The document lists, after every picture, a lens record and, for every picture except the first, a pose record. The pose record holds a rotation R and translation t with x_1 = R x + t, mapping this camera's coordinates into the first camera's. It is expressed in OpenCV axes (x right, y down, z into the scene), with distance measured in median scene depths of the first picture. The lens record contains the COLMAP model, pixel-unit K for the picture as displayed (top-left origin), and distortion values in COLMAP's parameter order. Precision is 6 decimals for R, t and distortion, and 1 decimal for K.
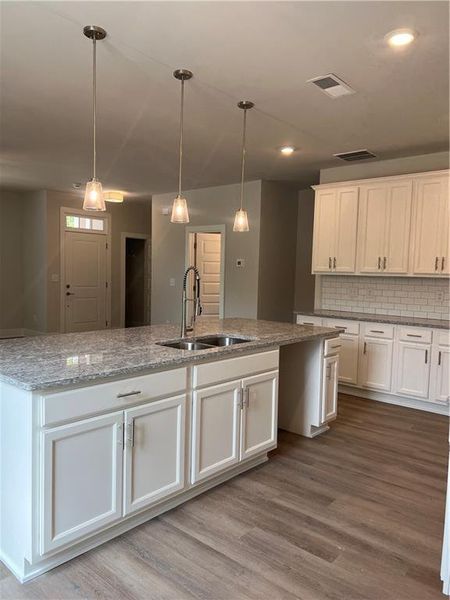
lens RADIAL K [[449.3, 0, 222.3], [0, 449.3, 301.9], [0, 0, 1]] dist [0.086019, -0.087850]
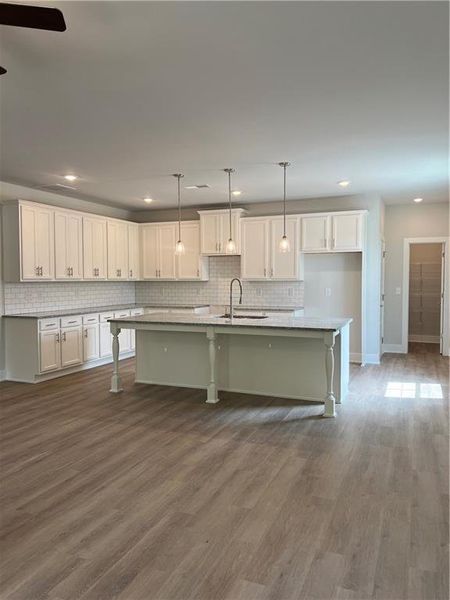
lens RADIAL K [[449.3, 0, 222.3], [0, 449.3, 301.9], [0, 0, 1]] dist [0.086019, -0.087850]
pose [[-0.302680, -0.072020, 0.950367, -0.987894], [0.059696, 0.993751, 0.094320, -0.087792], [-0.951221, 0.085282, -0.296489, 0.887066]]
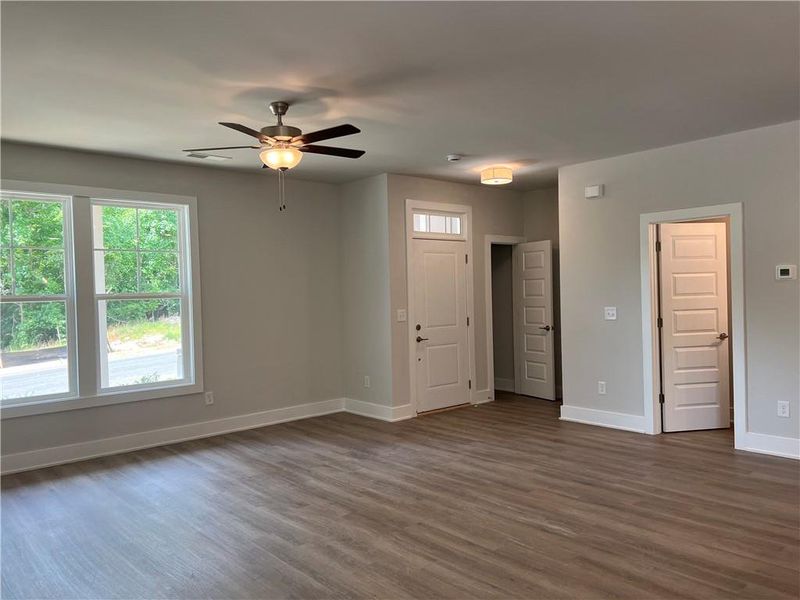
lens RADIAL K [[599.1, 0, 402.9], [0, 599.1, 292.1], [0, 0, 1]] dist [0.086019, -0.087850]
pose [[0.991044, -0.049551, -0.124002, -0.381668], [0.040852, 0.996587, -0.071737, -0.035949], [0.127133, 0.066029, 0.989685, 0.286557]]
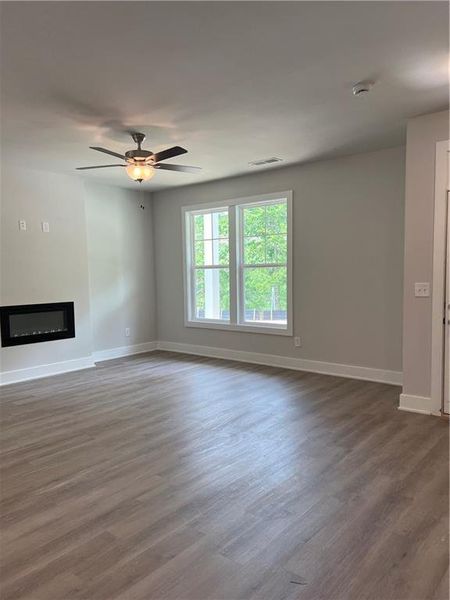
lens RADIAL K [[449.3, 0, 222.3], [0, 449.3, 301.9], [0, 0, 1]] dist [0.086019, -0.087850]
pose [[0.023797, 0.040518, -0.998895, 0.214361], [-0.052317, 0.997860, 0.039230, -0.068114], [0.998347, 0.051326, 0.025866, 1.132473]]
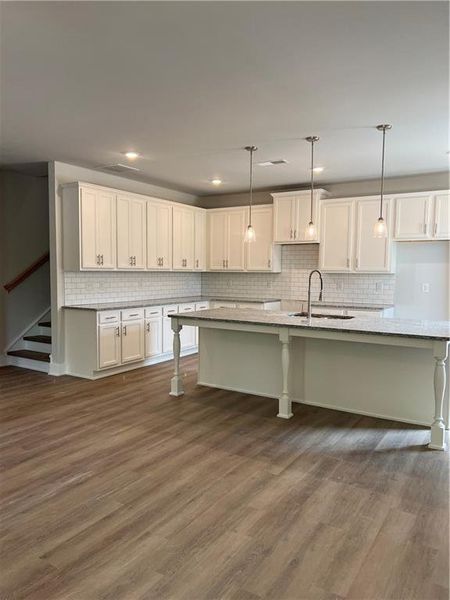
lens RADIAL K [[449.3, 0, 222.3], [0, 449.3, 301.9], [0, 0, 1]] dist [0.086019, -0.087850]
pose [[-0.152694, -0.097017, 0.983500, -0.855095], [0.052869, 0.992943, 0.106156, -0.083682], [-0.986858, 0.068206, -0.146488, 0.858382]]
